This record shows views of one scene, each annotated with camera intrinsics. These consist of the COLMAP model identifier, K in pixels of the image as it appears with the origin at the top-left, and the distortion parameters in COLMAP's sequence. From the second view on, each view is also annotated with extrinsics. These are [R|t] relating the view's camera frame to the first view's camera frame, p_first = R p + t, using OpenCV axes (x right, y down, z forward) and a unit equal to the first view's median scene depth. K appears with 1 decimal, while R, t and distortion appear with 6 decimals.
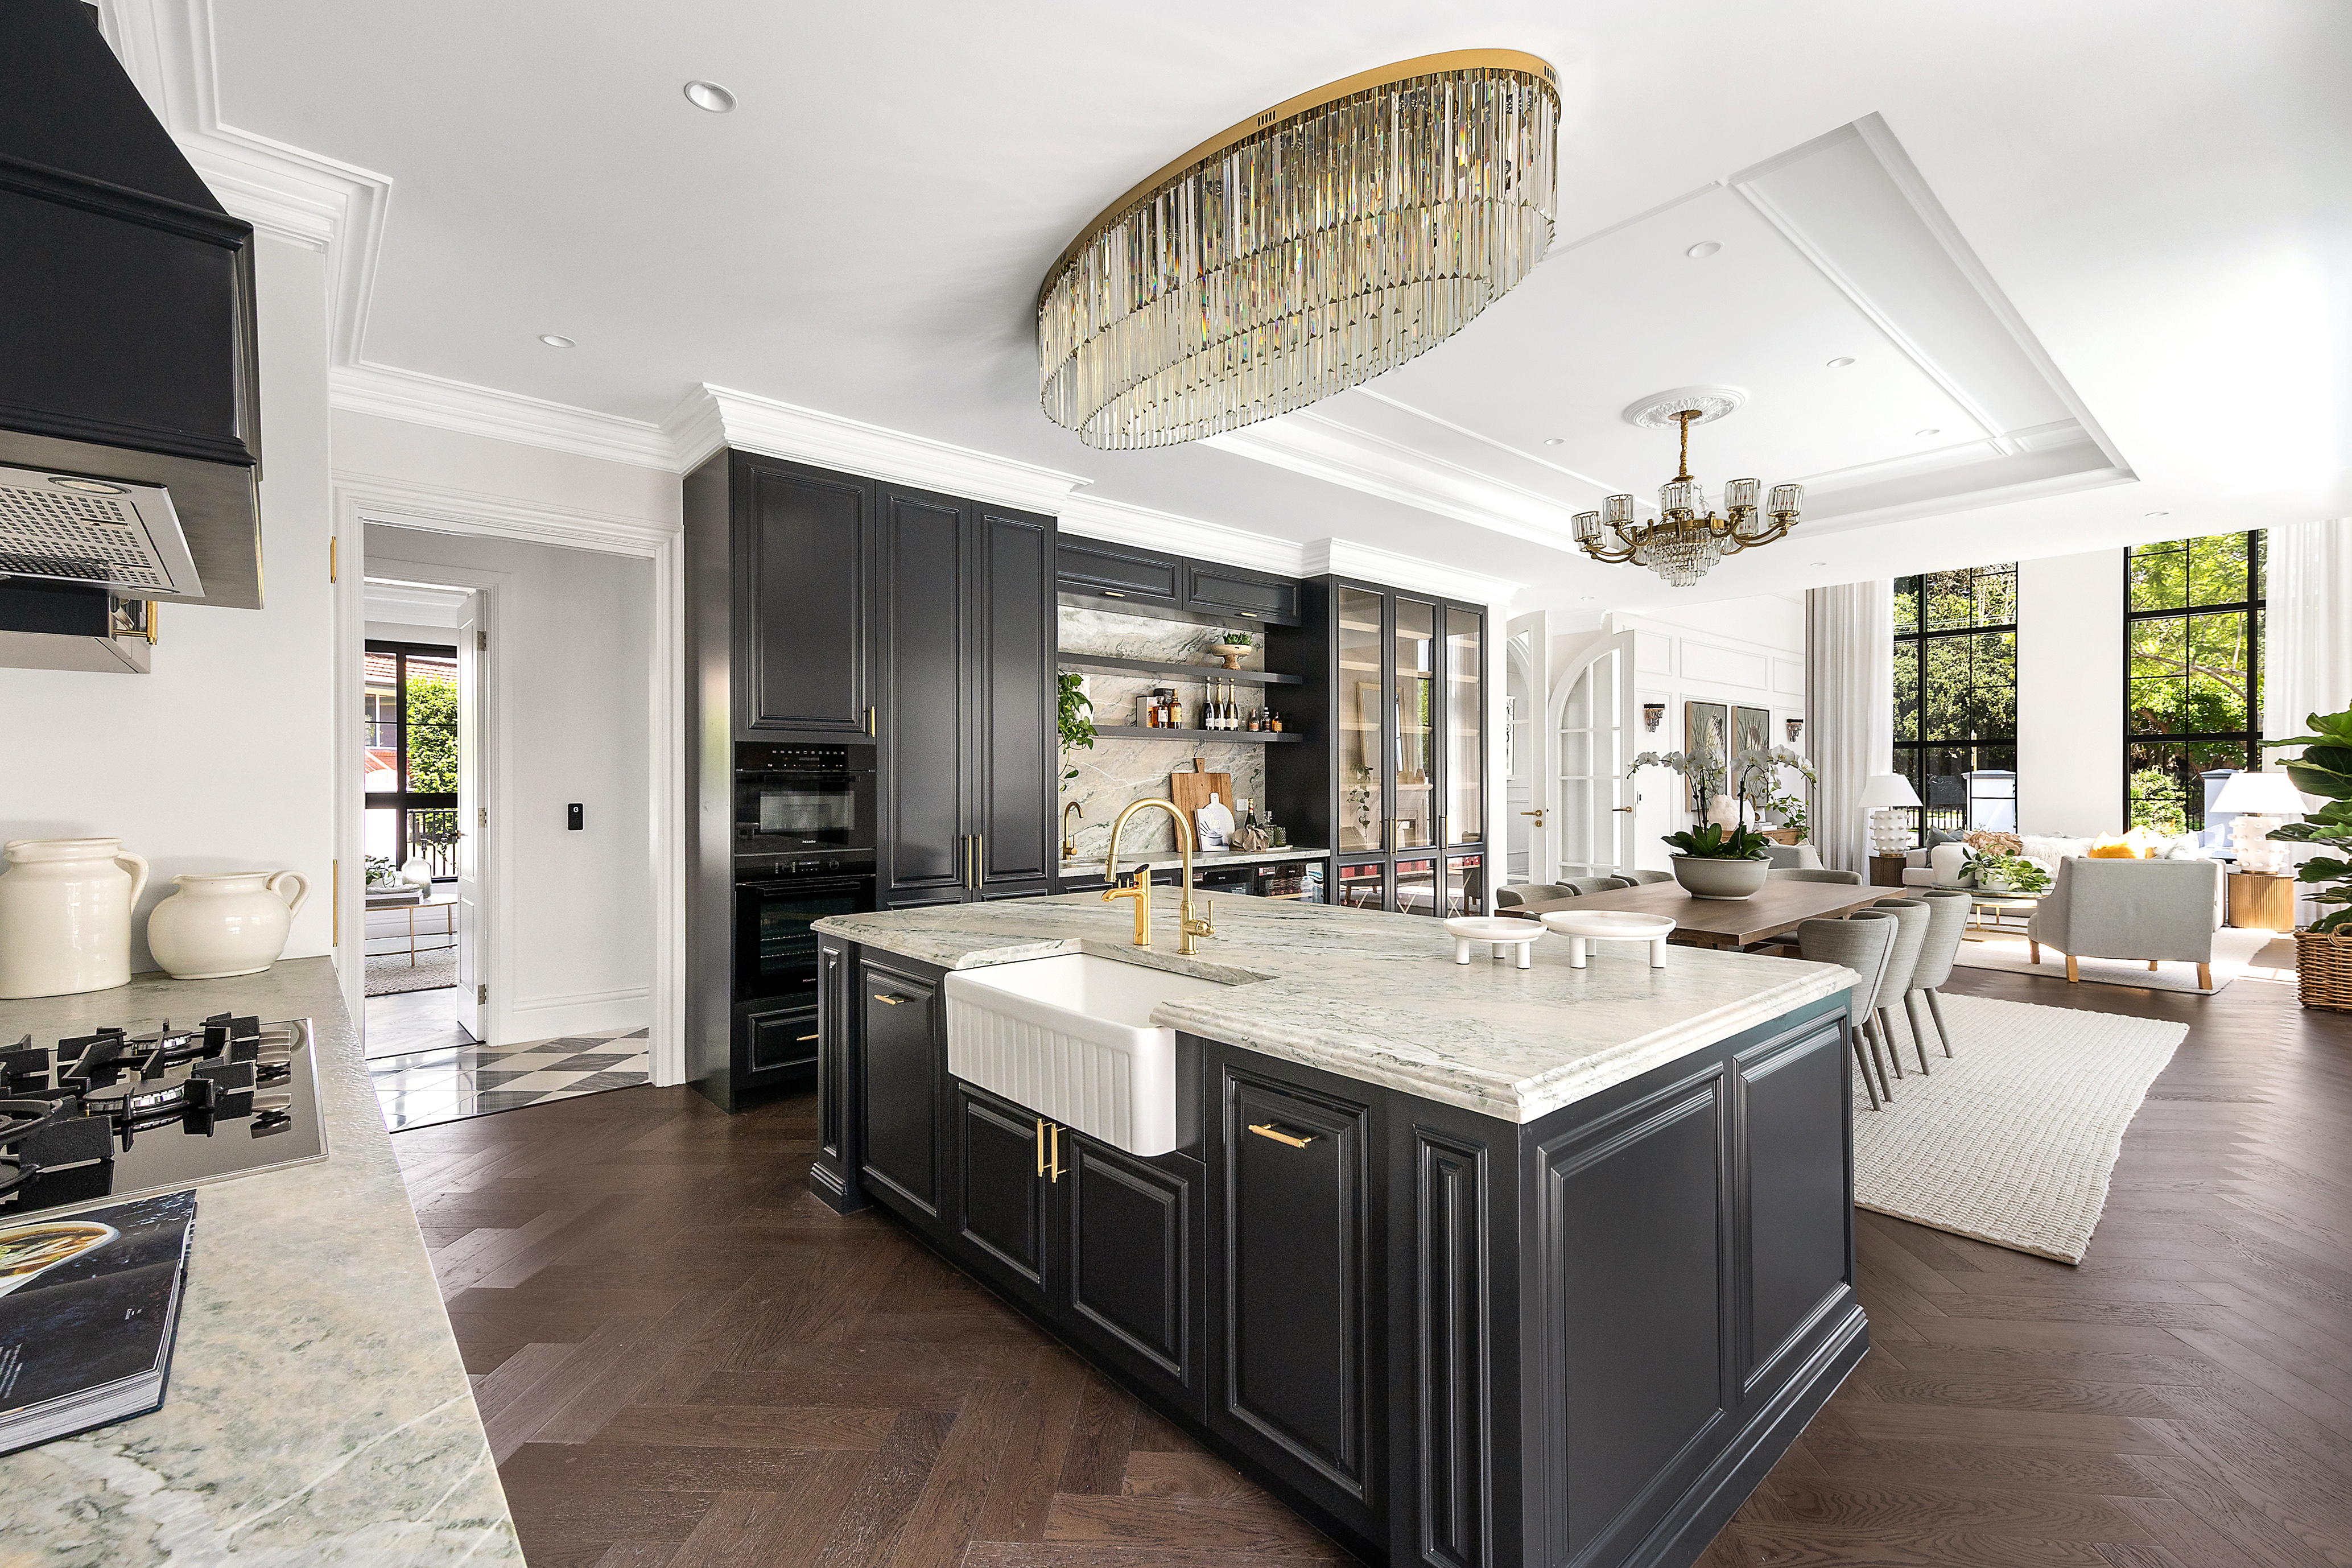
lens RADIAL K [[1032.2, 0, 1175.7], [0, 1032.2, 789.0], [0, 0, 1]] dist [0.005801, 0.000312]
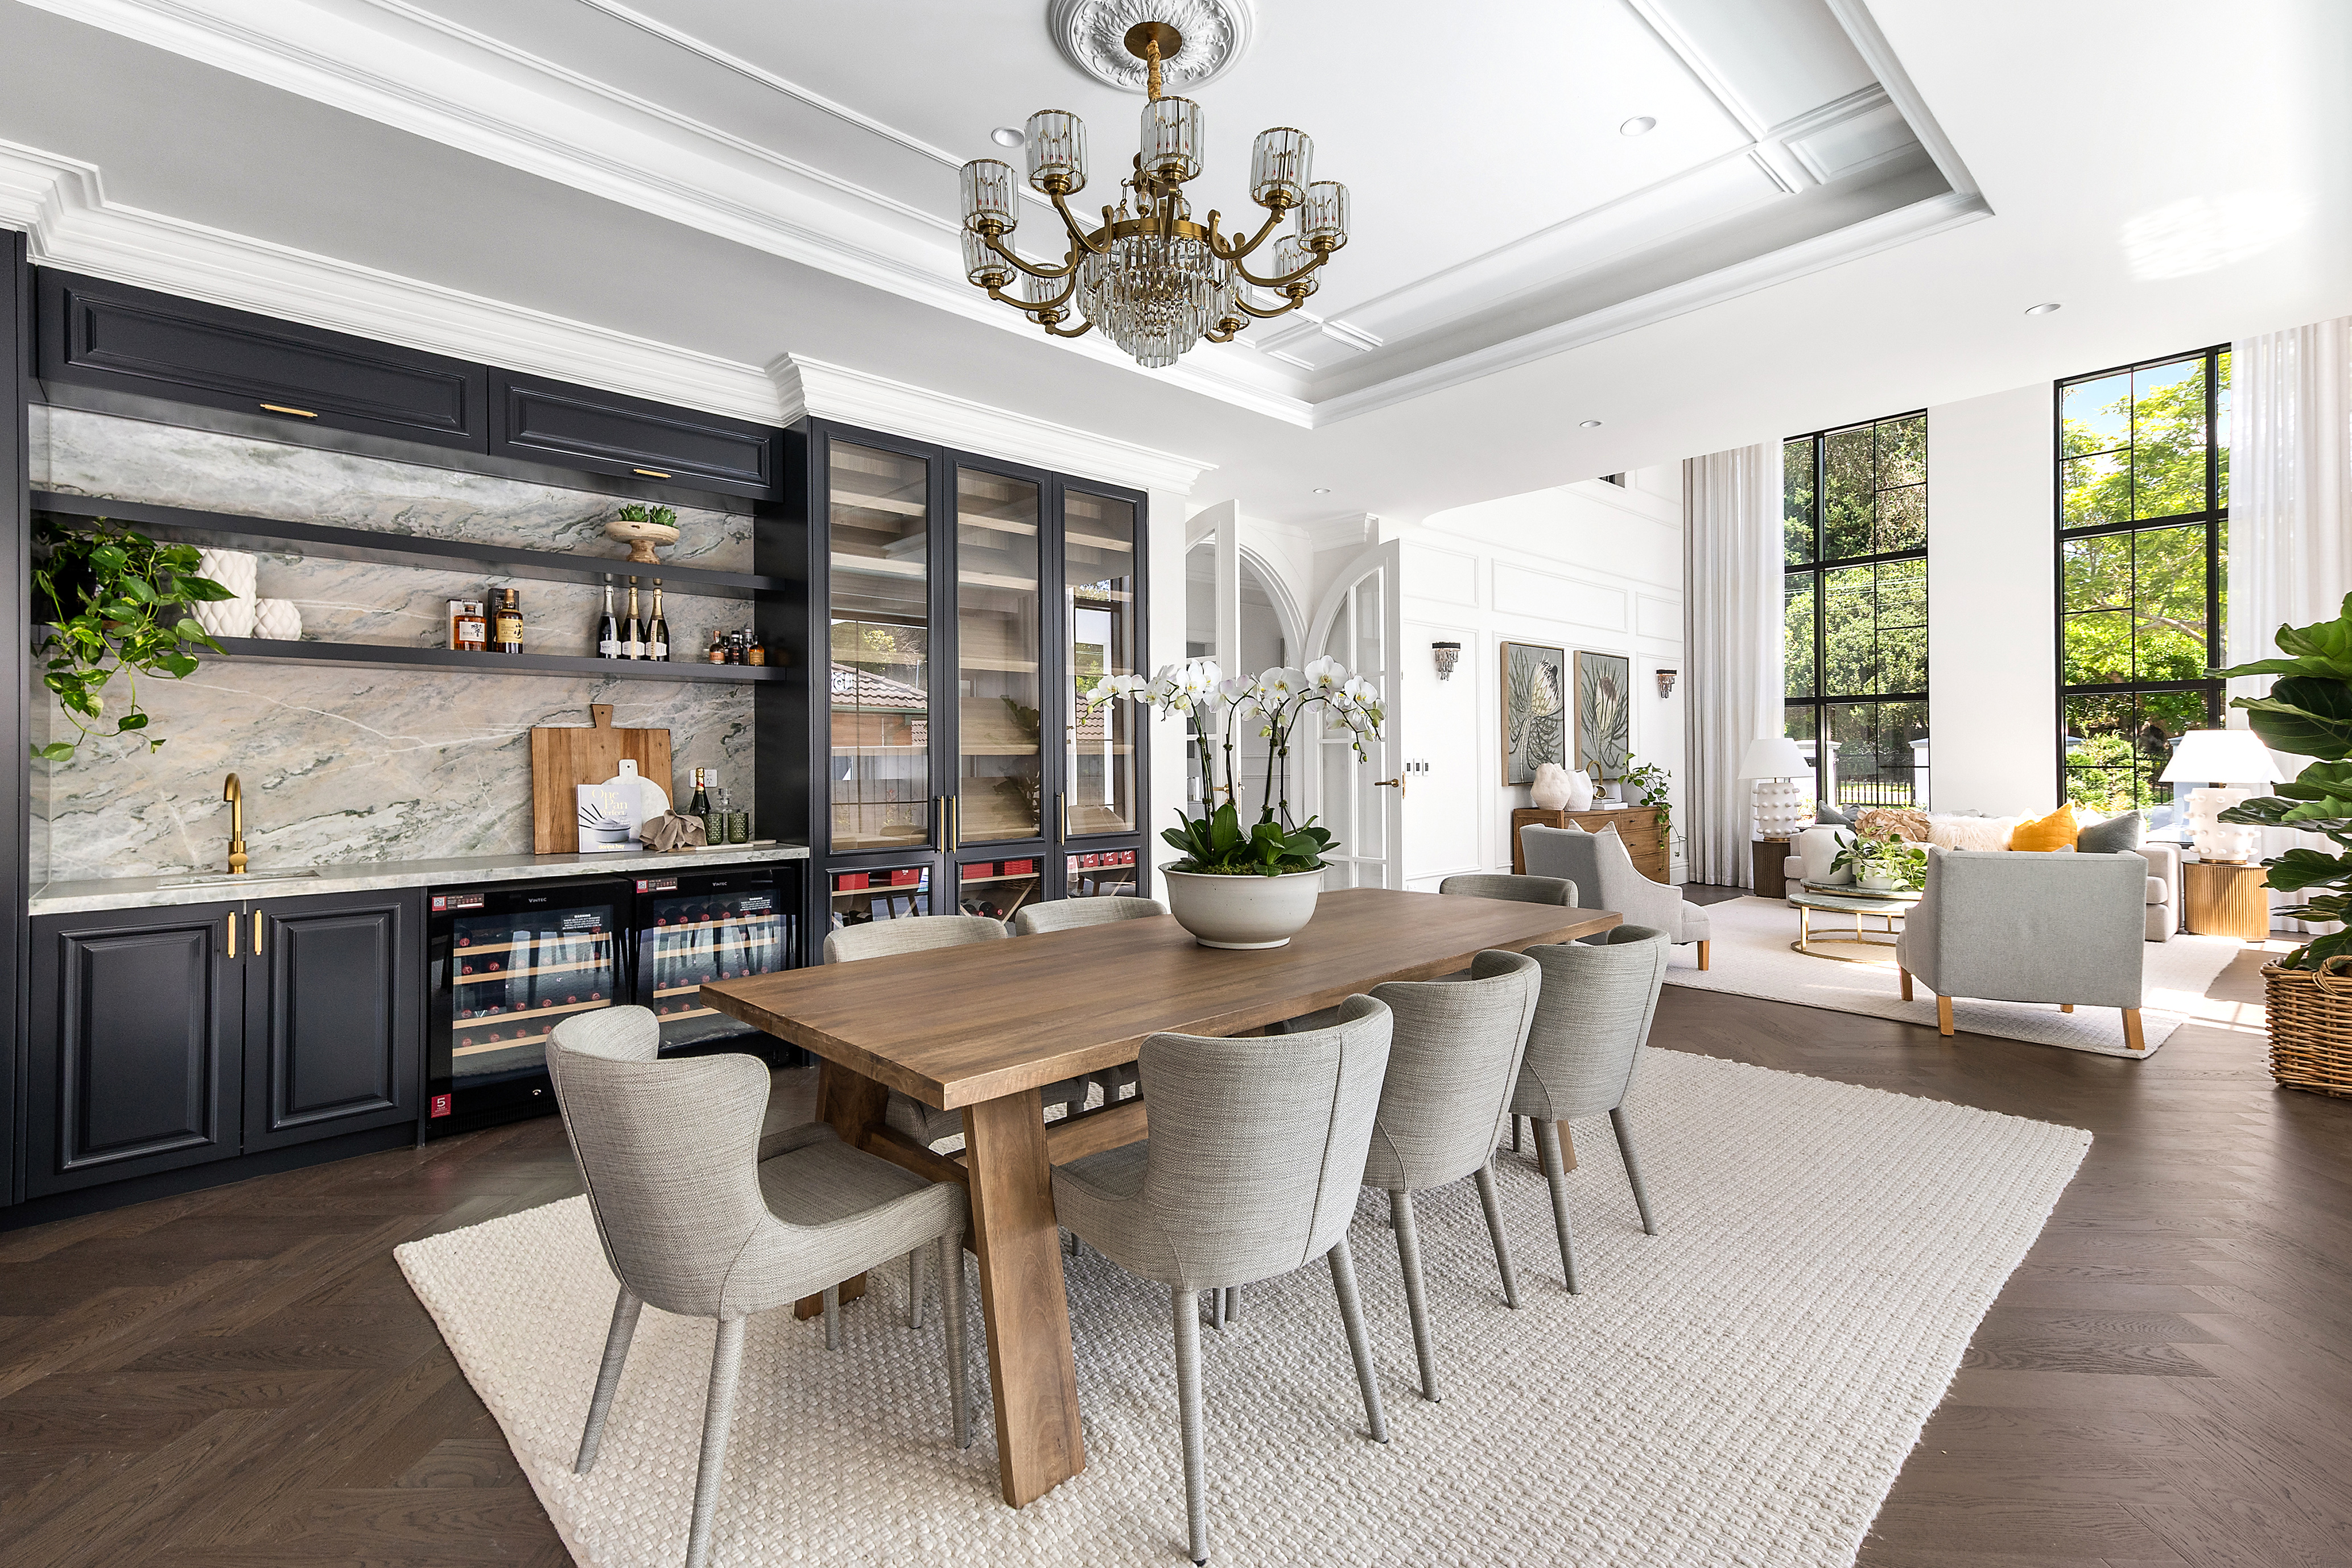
lens RADIAL K [[1072.7, 0, 1191.6], [0, 1072.7, 758.4], [0, 0, 1]] dist [0.011297, 0.000452]
pose [[0.999273, -0.004616, 0.037832, 0.353534], [0.004880, 0.999964, -0.006898, 0.009347], [-0.037799, 0.007077, 0.999260, 0.320716]]
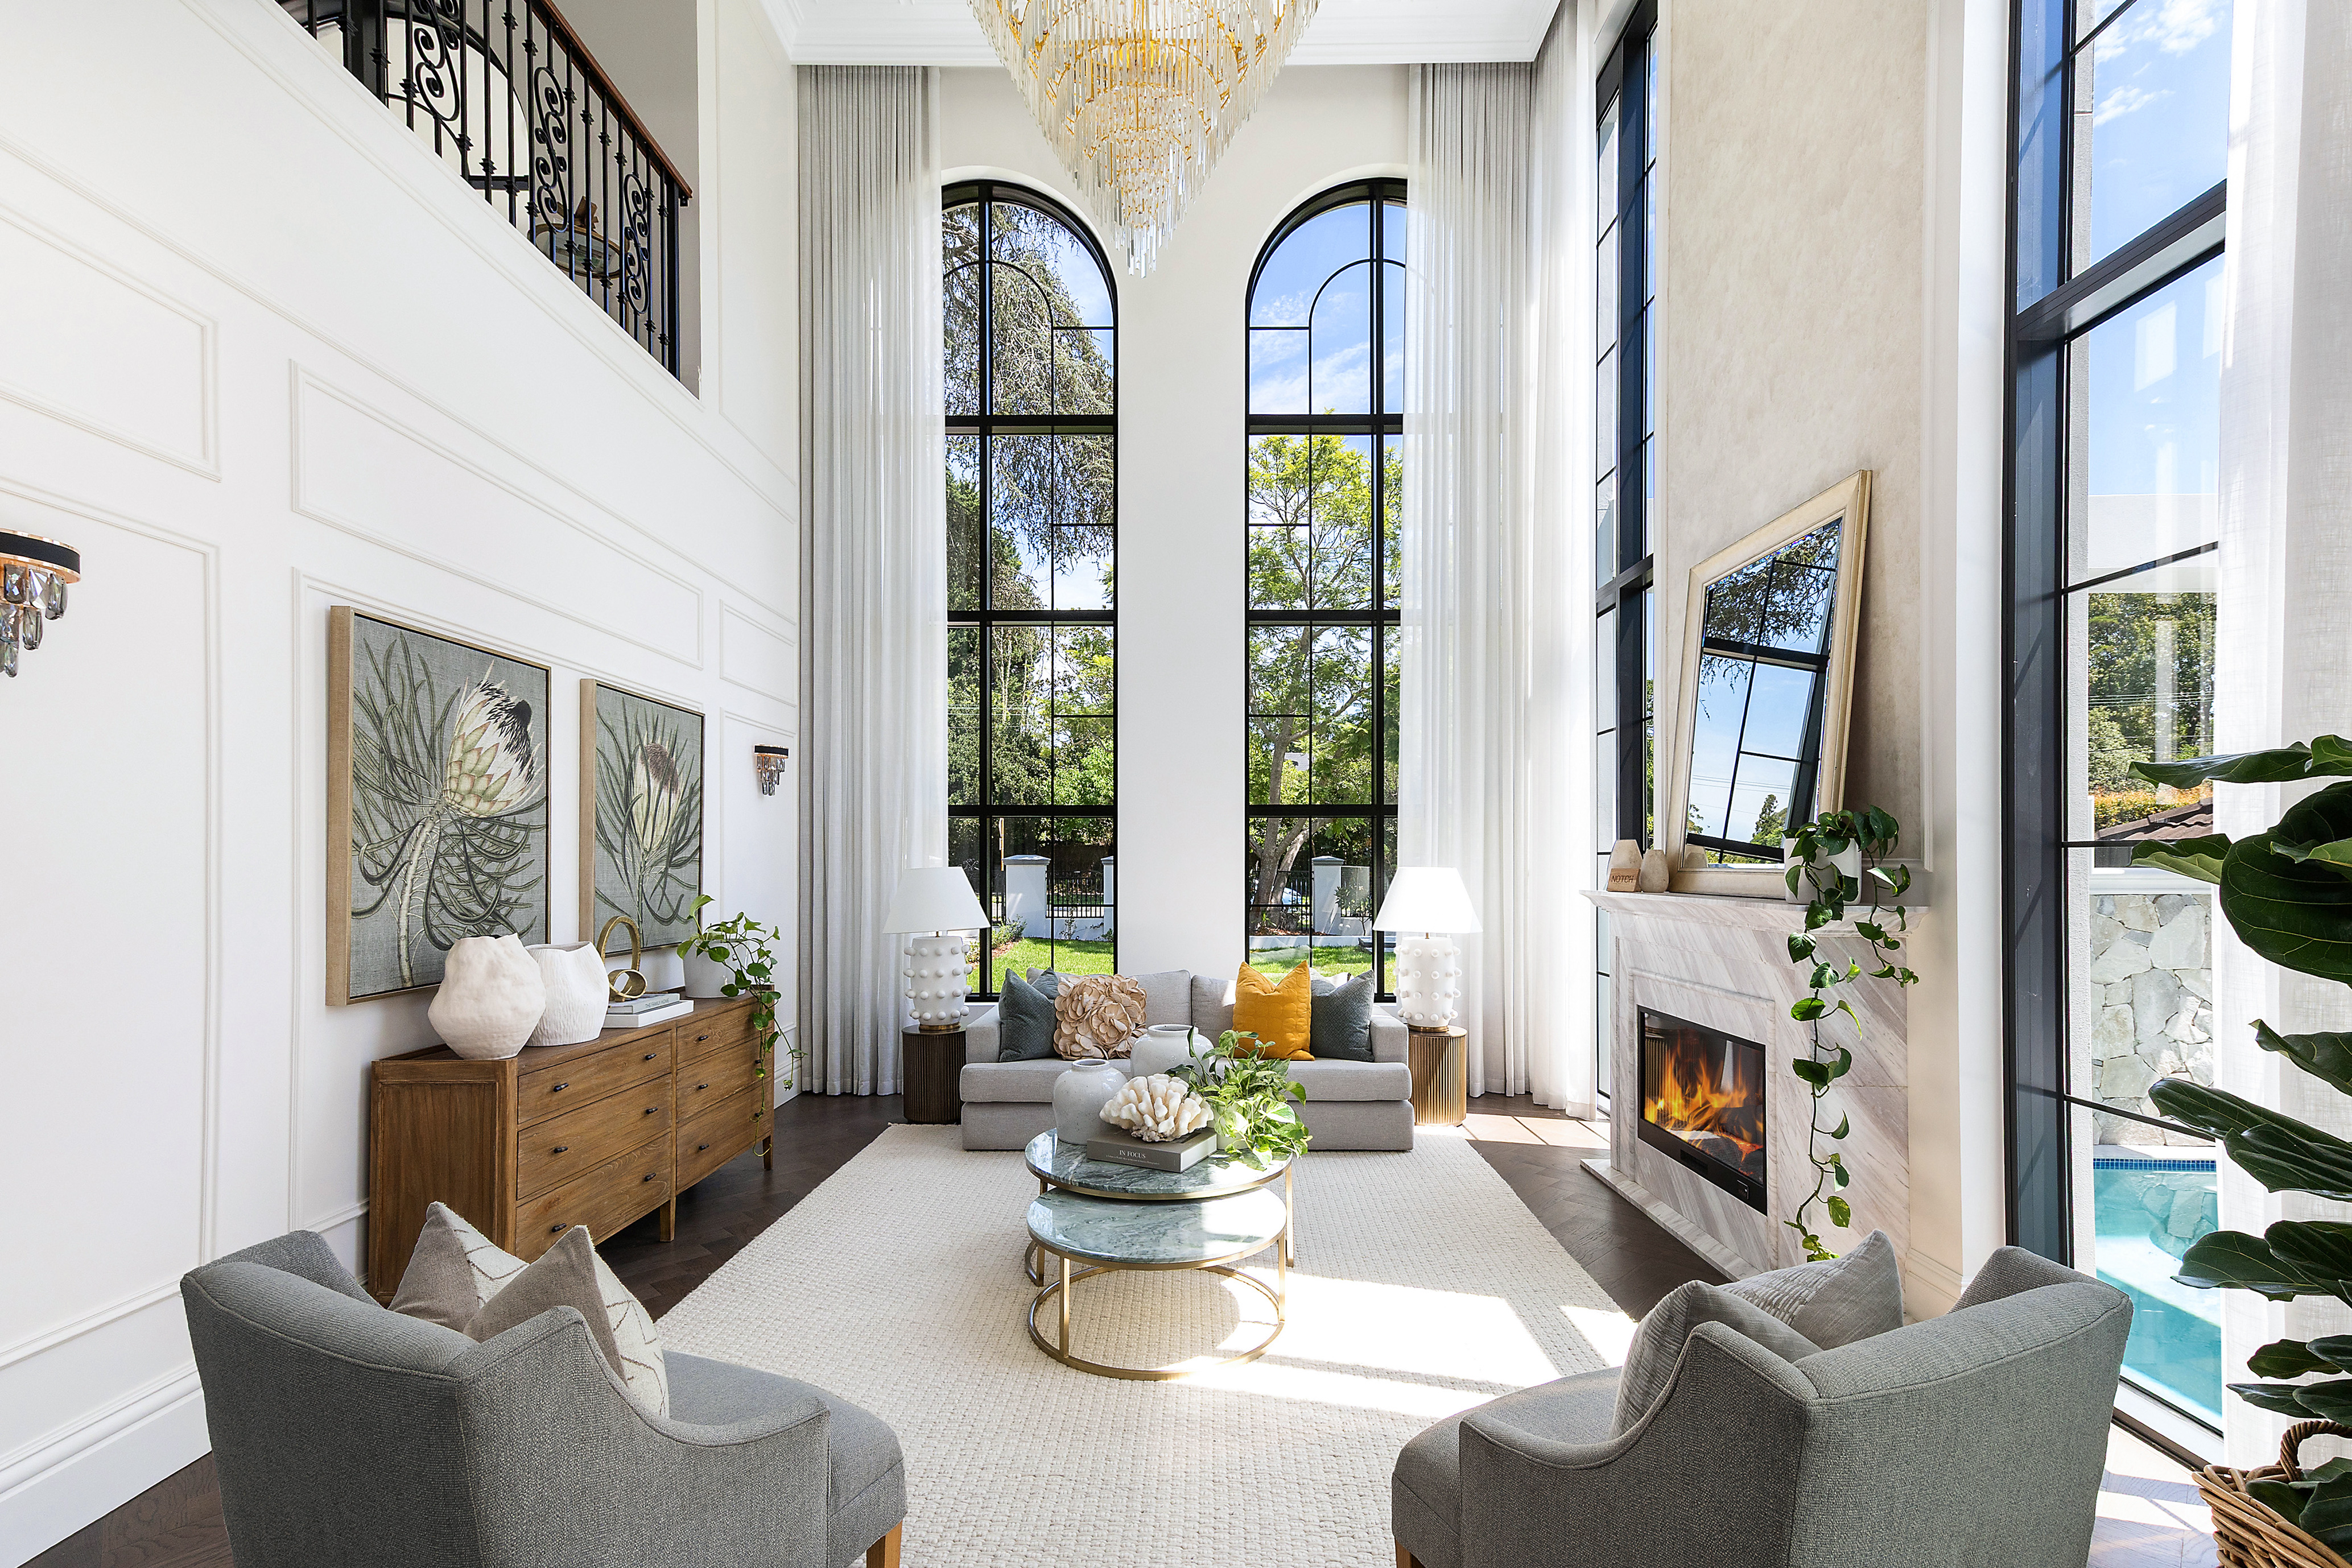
lens RADIAL K [[1032.2, 0, 1162.6], [0, 1032.2, 864.3], [0, 0, 1]] dist [0.005801, 0.000312]
pose [[0.682214, 0.003101, 0.731146, 0.671432], [-0.000838, 0.999994, -0.003459, -0.022314], [-0.731152, 0.001747, 0.682212, 0.978894]]
